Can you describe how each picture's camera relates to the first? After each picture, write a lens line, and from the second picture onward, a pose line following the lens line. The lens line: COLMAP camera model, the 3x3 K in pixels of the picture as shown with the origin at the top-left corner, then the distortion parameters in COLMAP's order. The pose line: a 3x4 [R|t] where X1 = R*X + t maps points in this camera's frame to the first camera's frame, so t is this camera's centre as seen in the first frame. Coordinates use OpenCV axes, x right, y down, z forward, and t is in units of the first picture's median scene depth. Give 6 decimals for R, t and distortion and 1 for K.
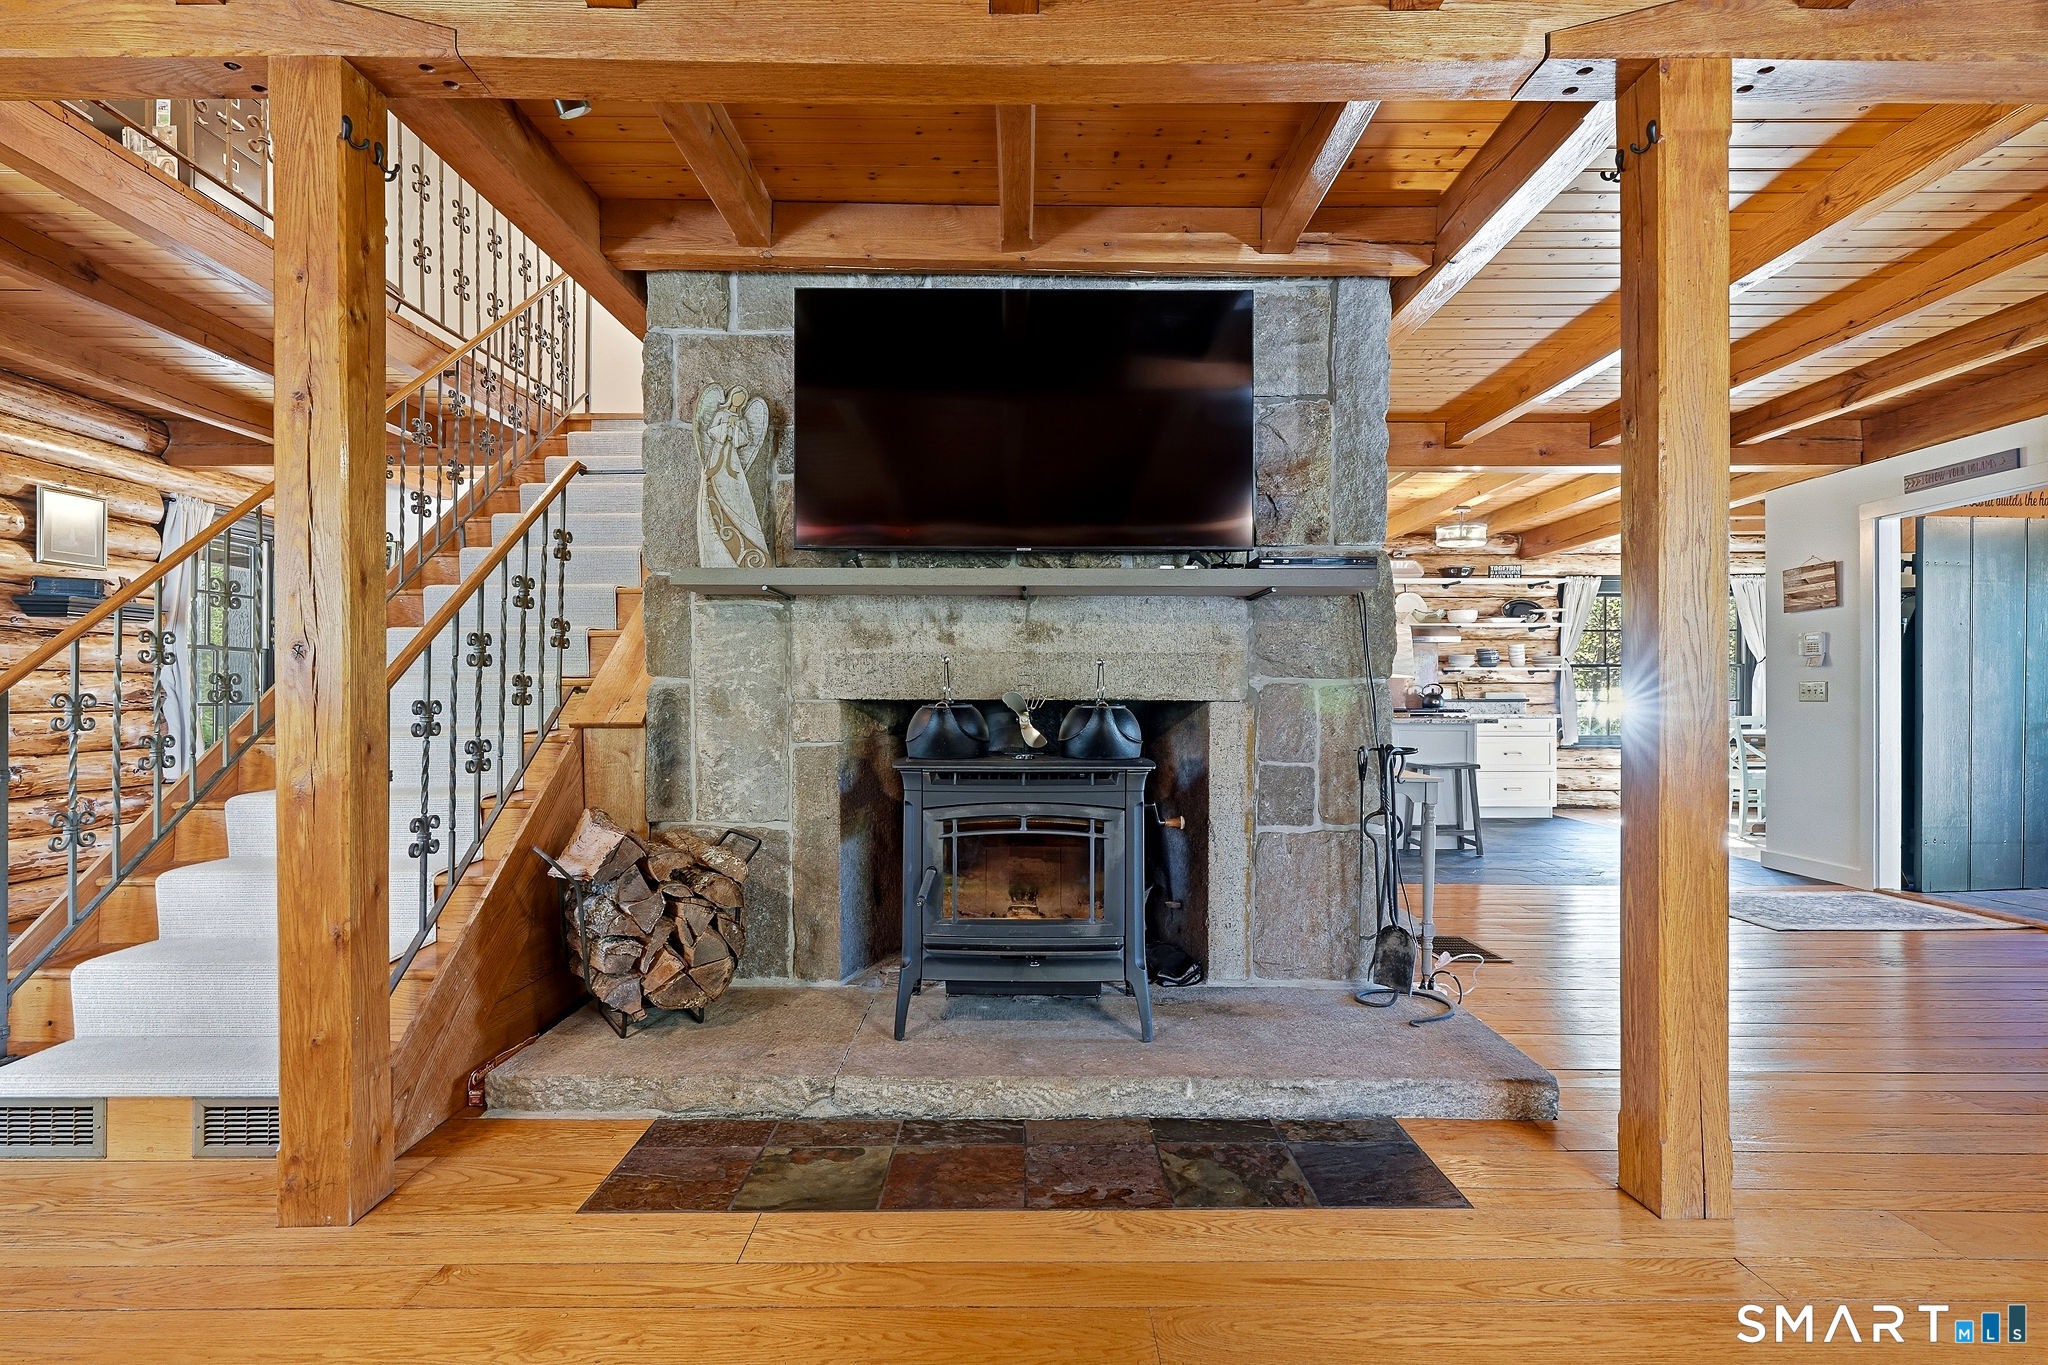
lens RADIAL K [[920.7, 0, 1028.8], [0, 920.7, 704.0], [0, 0, 1]] dist [0.000718, 0.000244]
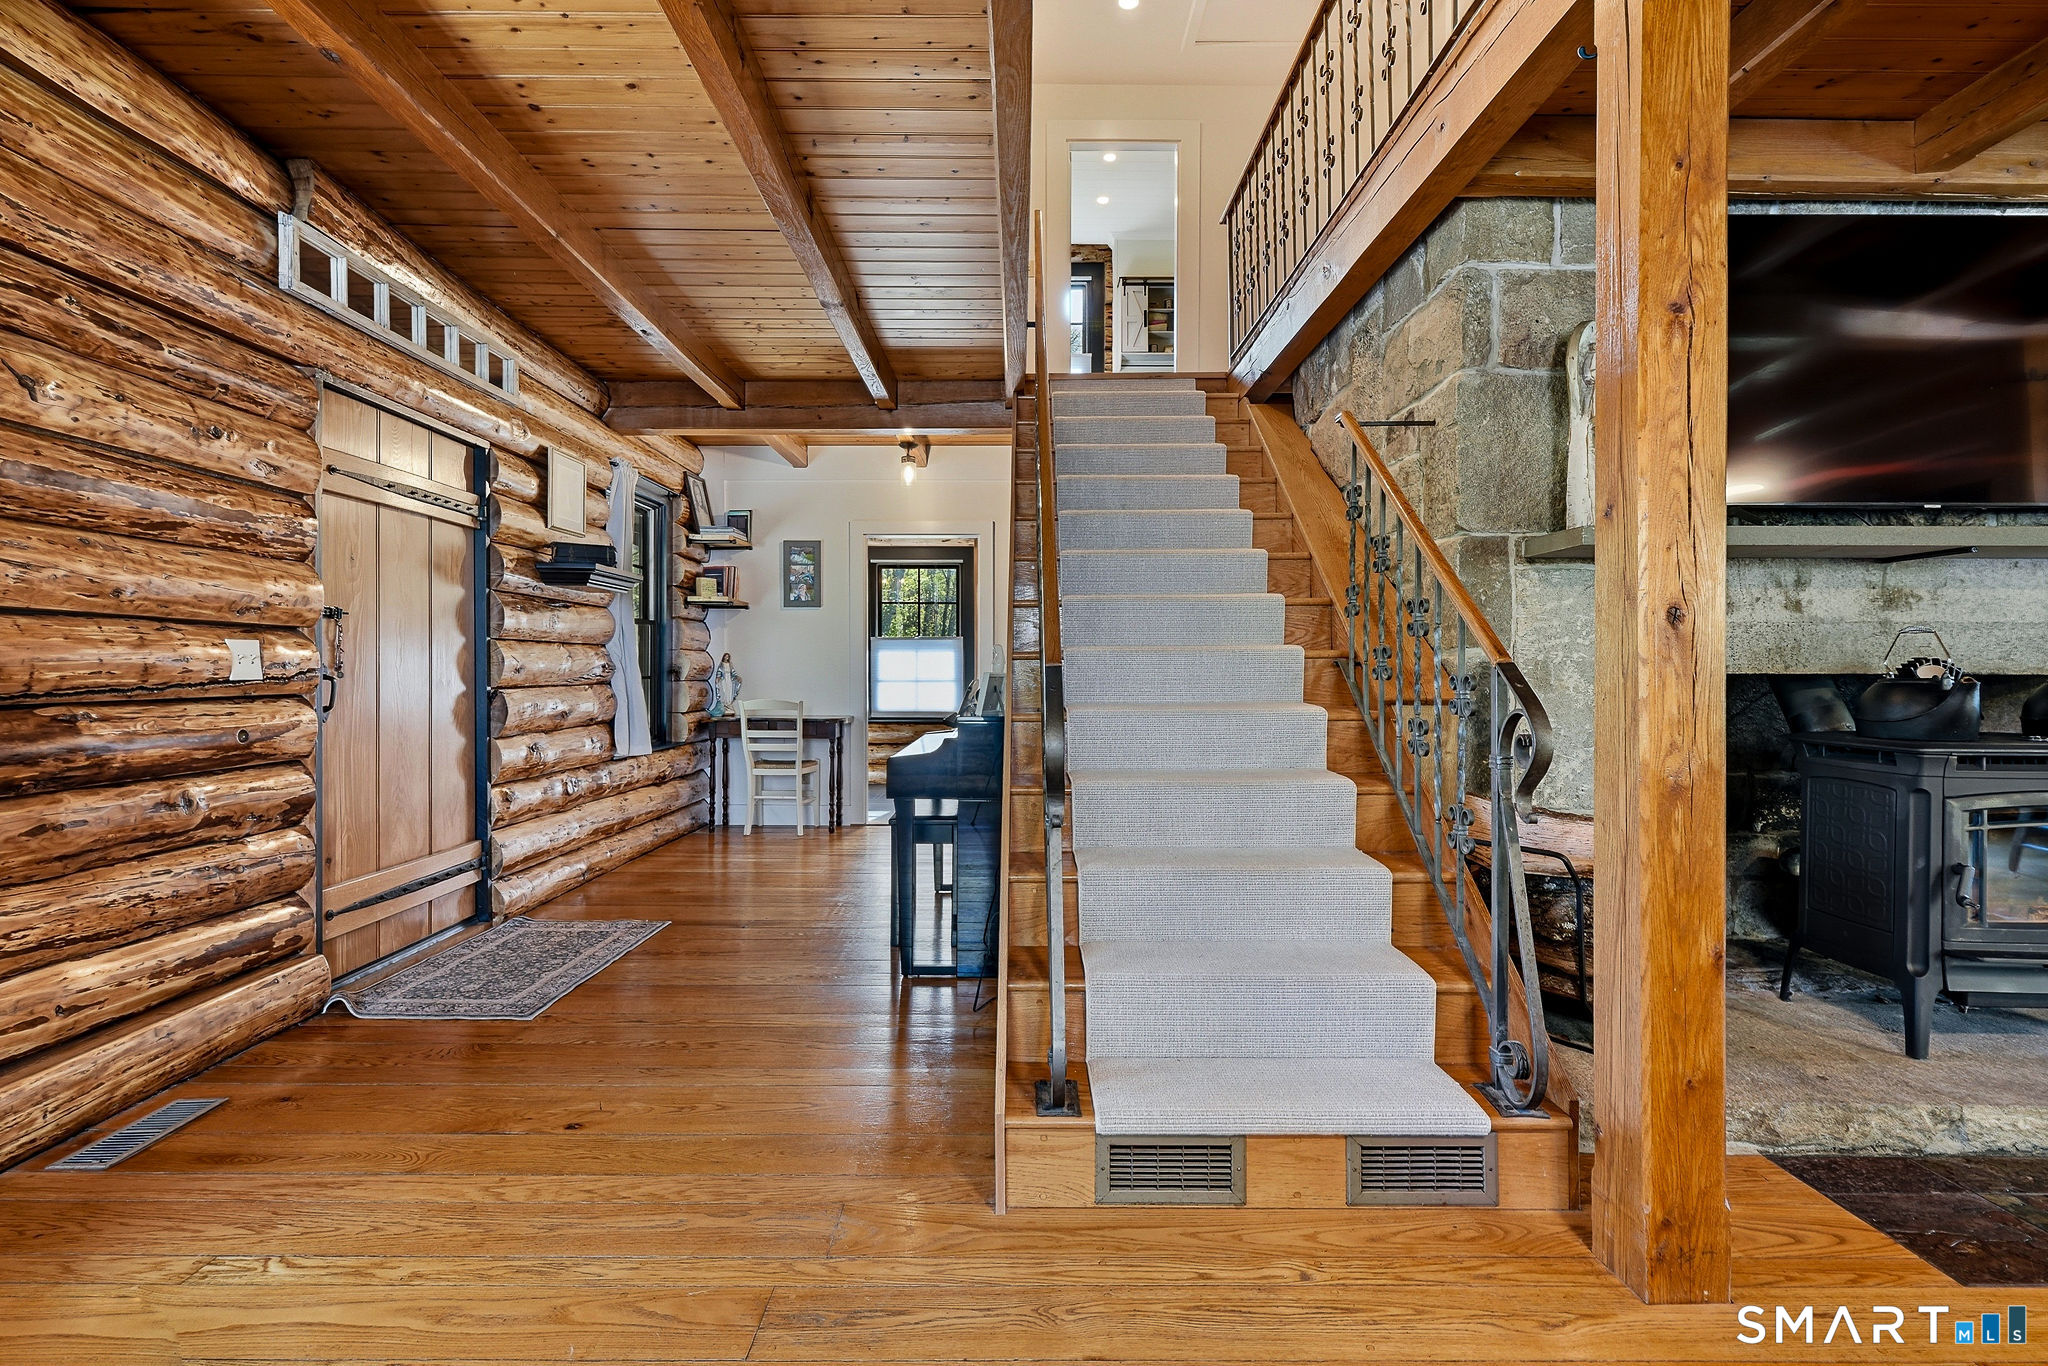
lens RADIAL K [[899.3, 0, 1019.3], [0, 899.3, 684.1], [0, 0, 1]] dist [0.001195, -0.000055]
pose [[0.999984, 0.000161, -0.005664, -0.858856], [-0.000125, 0.999979, 0.006437, -0.000186], [0.005665, -0.006436, 0.999963, 0.113879]]
